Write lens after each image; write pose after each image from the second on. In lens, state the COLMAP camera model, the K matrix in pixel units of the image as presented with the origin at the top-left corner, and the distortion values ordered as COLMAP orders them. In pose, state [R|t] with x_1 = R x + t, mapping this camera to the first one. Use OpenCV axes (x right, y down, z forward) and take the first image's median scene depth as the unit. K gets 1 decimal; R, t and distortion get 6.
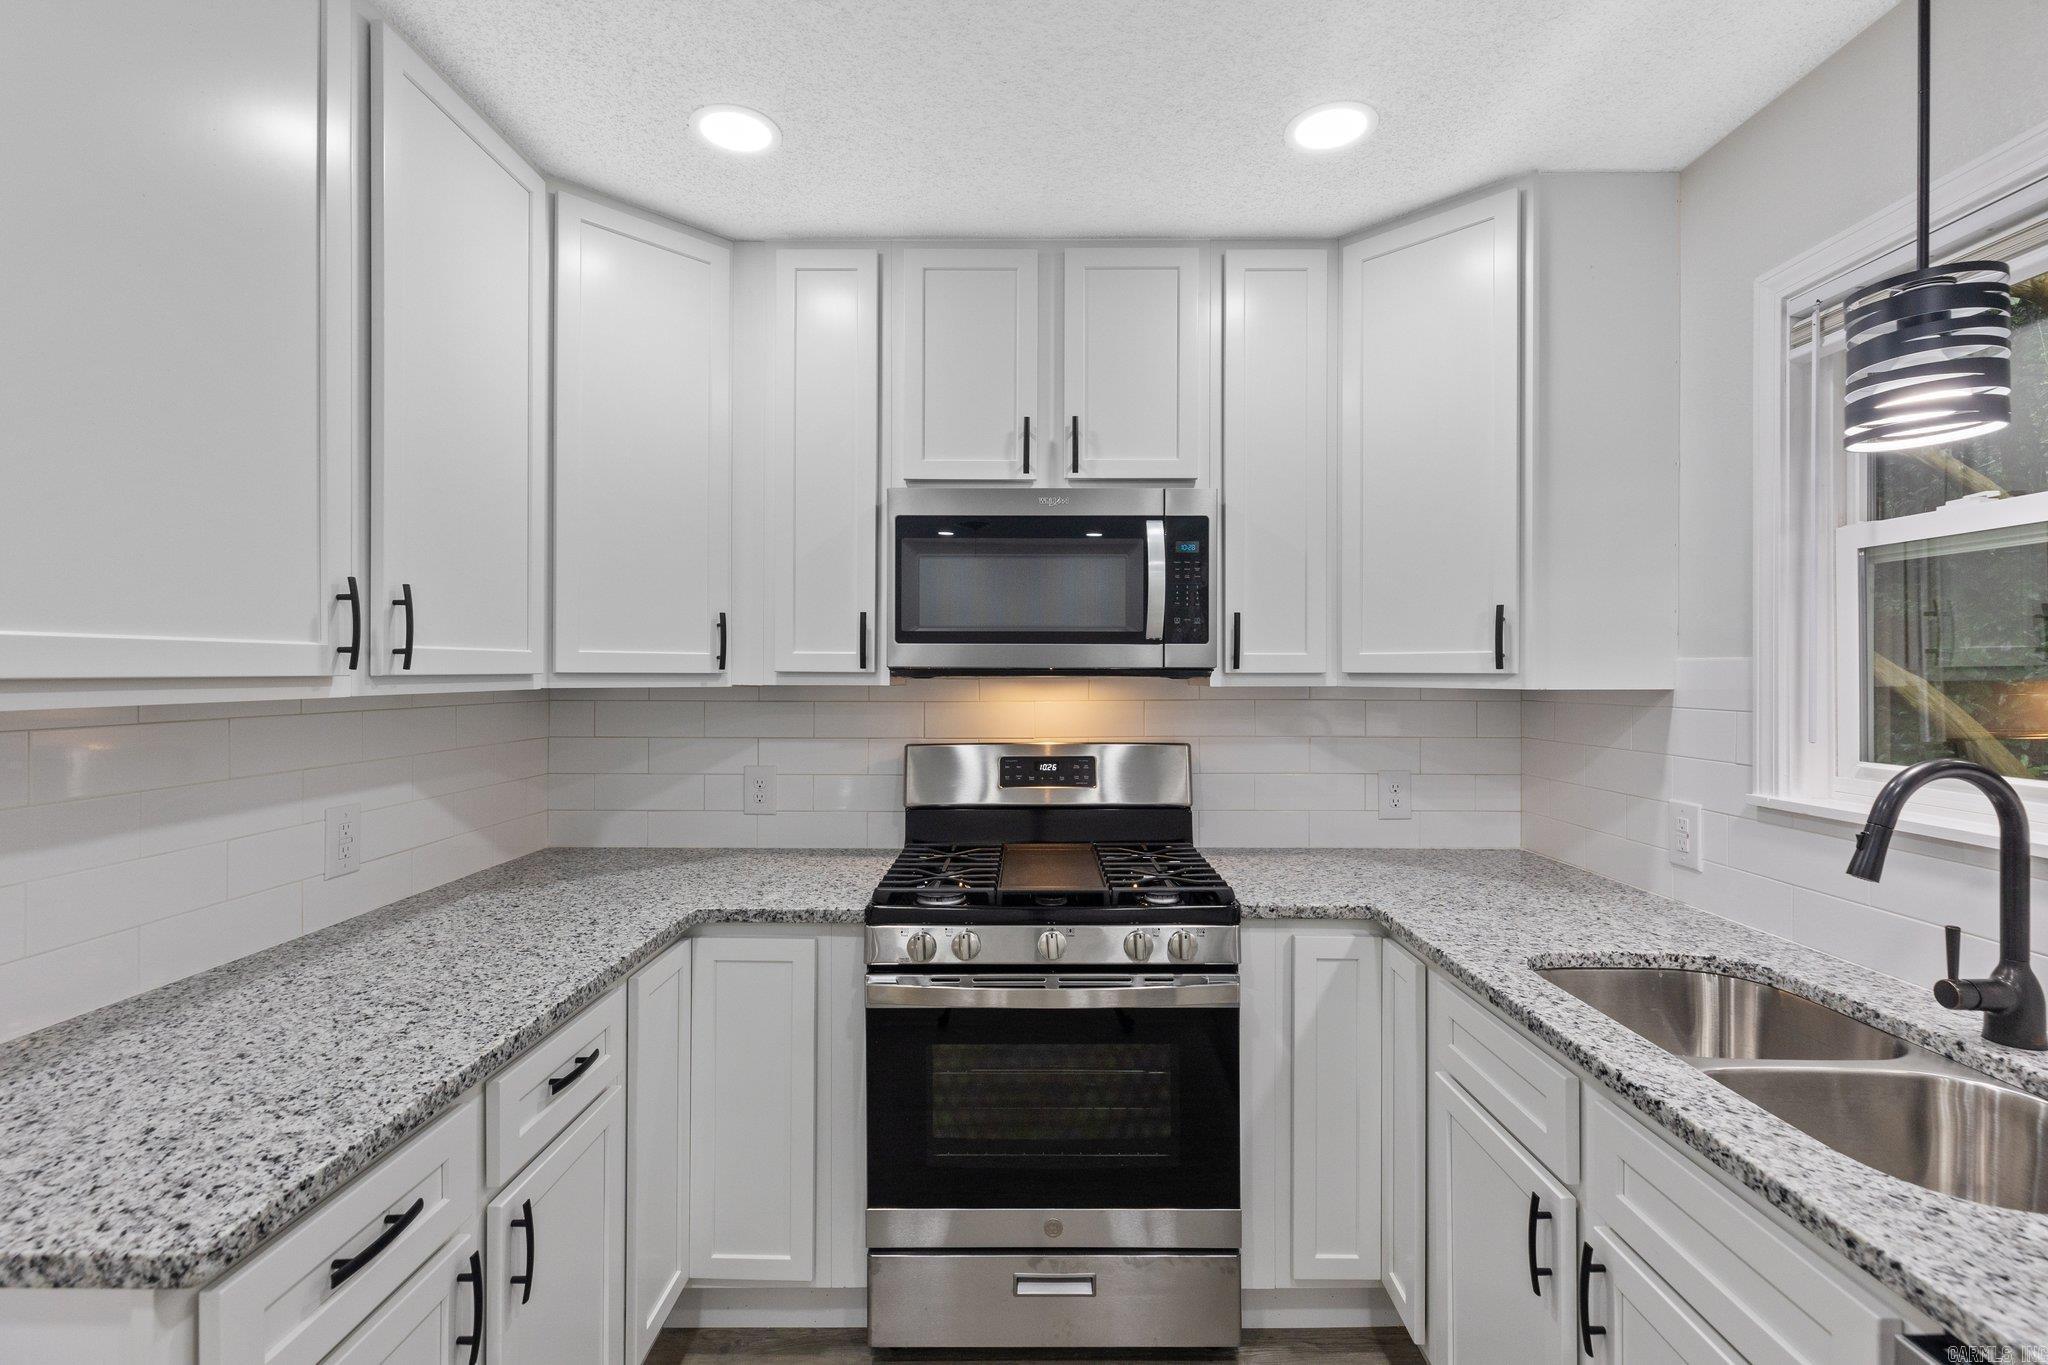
lens RADIAL K [[927.7, 0, 1022.8], [0, 927.7, 674.5], [0, 0, 1]] dist [0.009758, -0.000468]
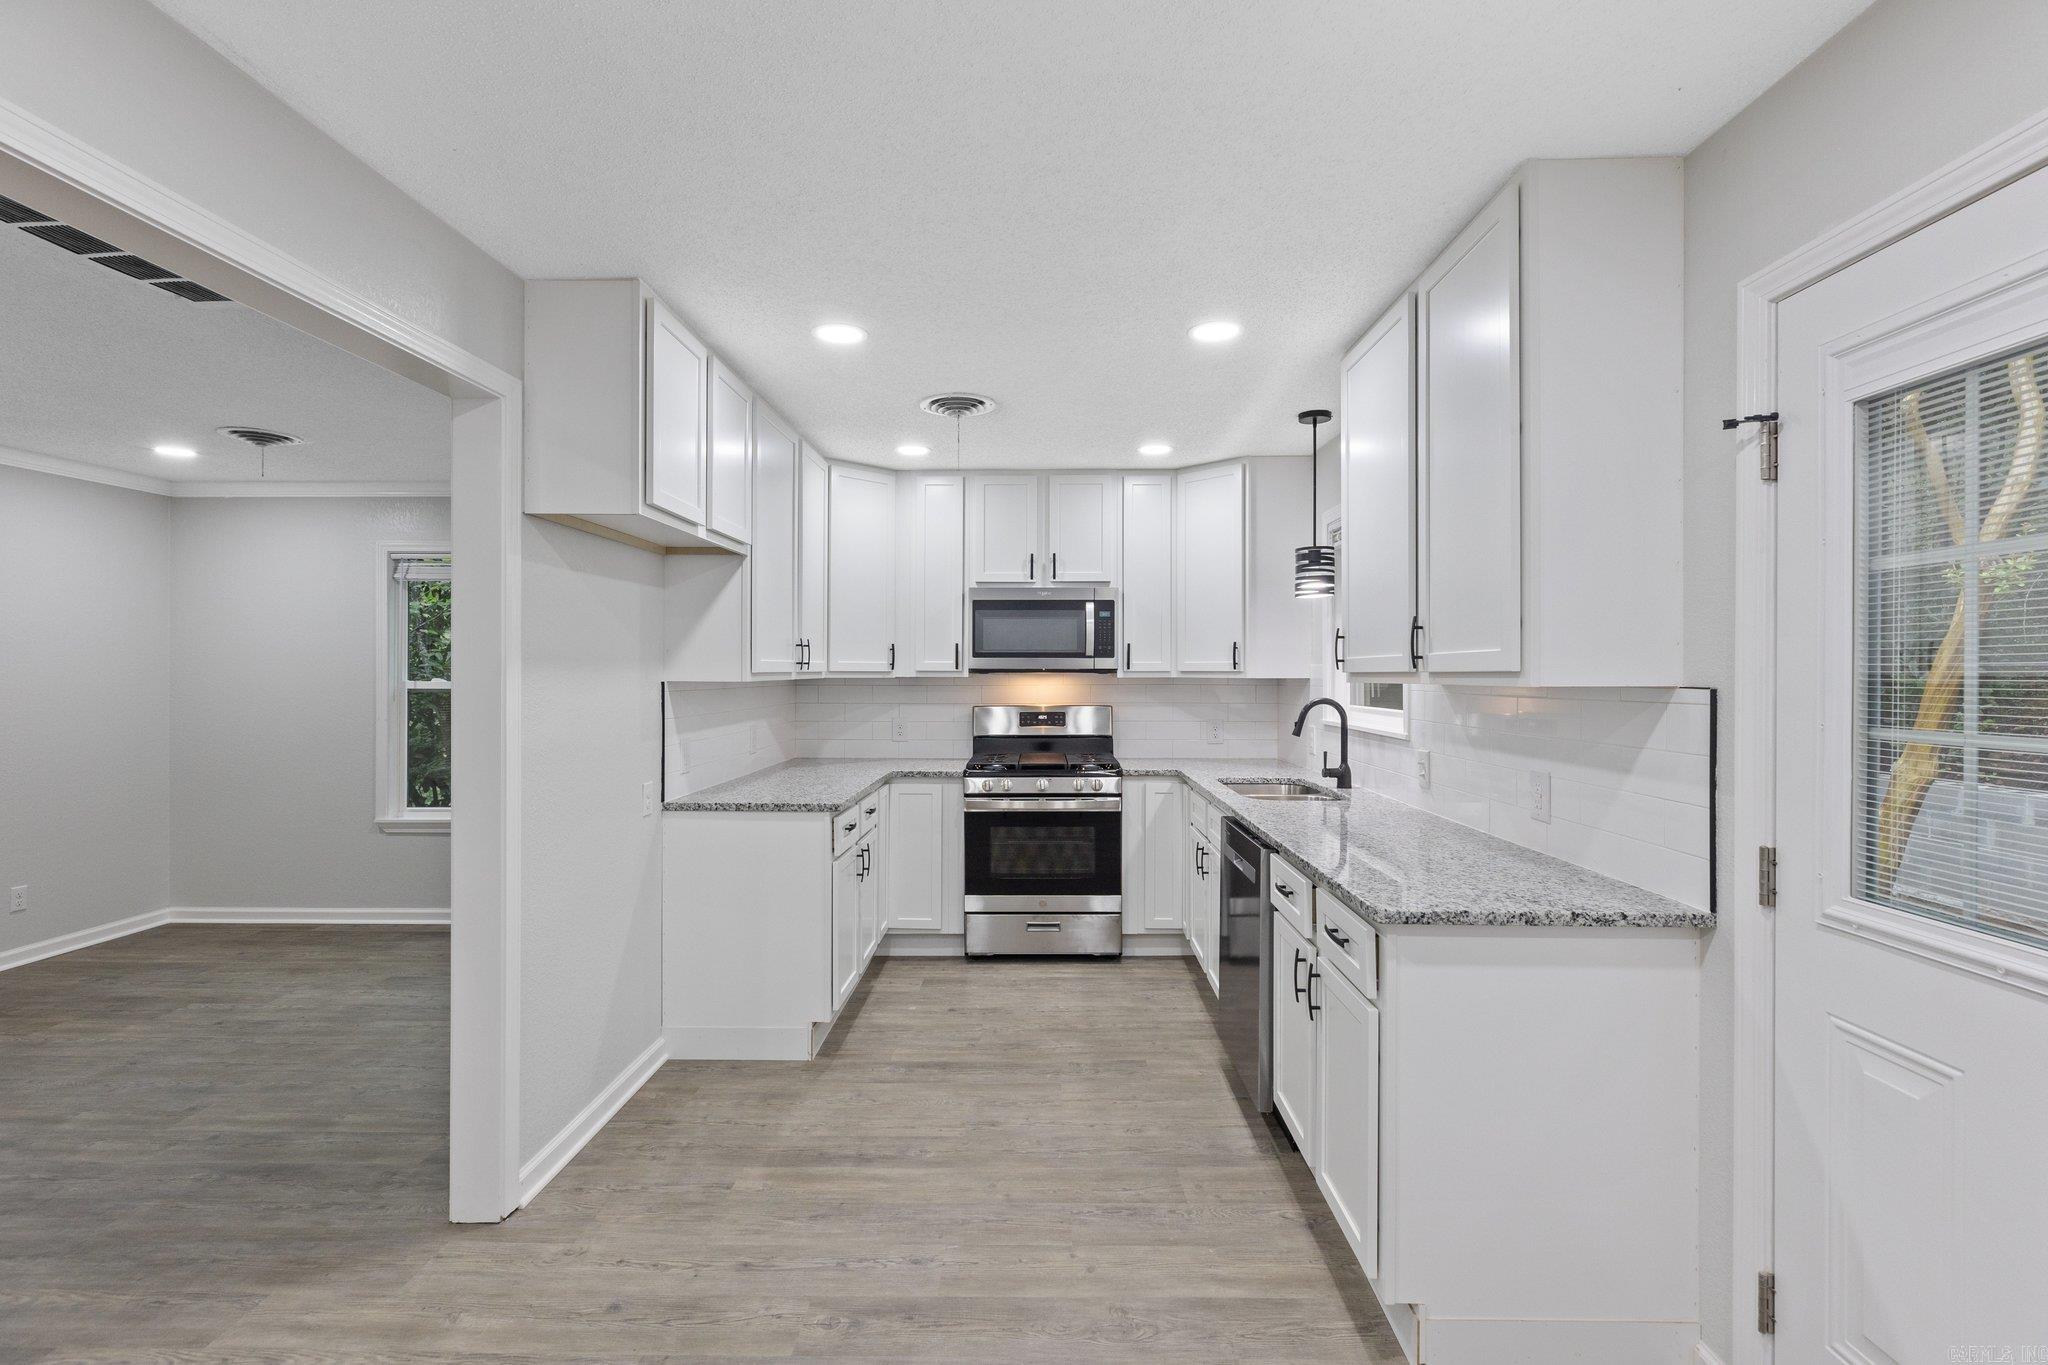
lens RADIAL K [[927.7, 0, 1022.8], [0, 927.7, 674.5], [0, 0, 1]] dist [0.009758, -0.000468]
pose [[0.999974, 0.000125, -0.007201, -0.001596], [-0.000115, 0.999999, 0.001482, 0.003110], [0.007202, -0.001481, 0.999973, -1.205619]]
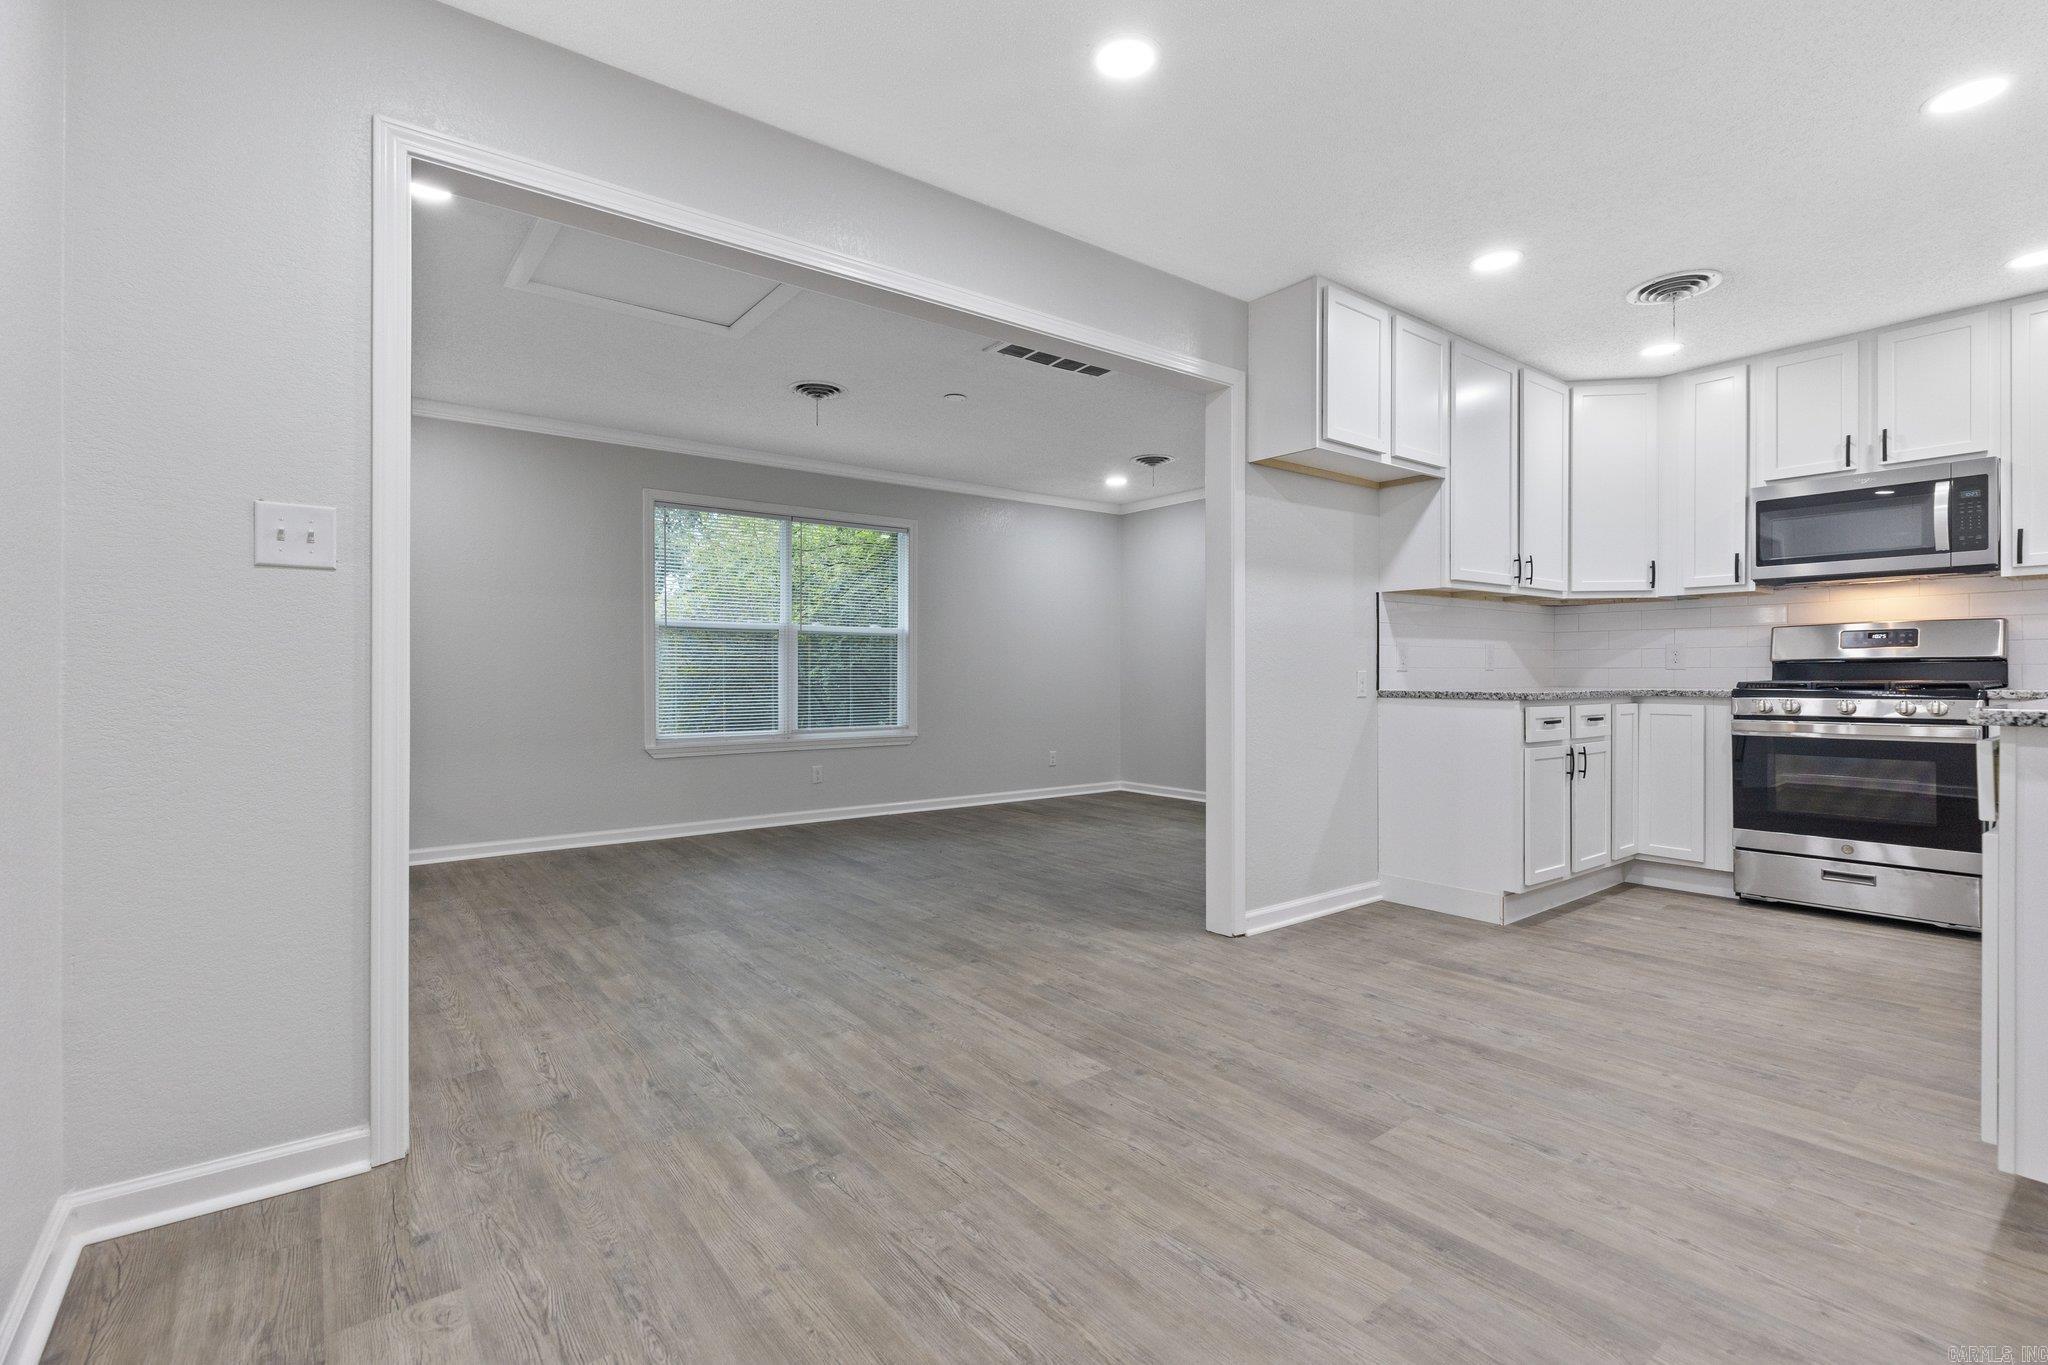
lens RADIAL K [[928.4, 0, 1014.7], [0, 928.4, 675.3], [0, 0, 1]] dist [0.000167, -0.000074]
pose [[0.618150, -0.001927, -0.786058, 0.431873], [0.003097, 0.999995, -0.000017, 0.189048], [0.786054, -0.002424, 0.618153, -1.426693]]
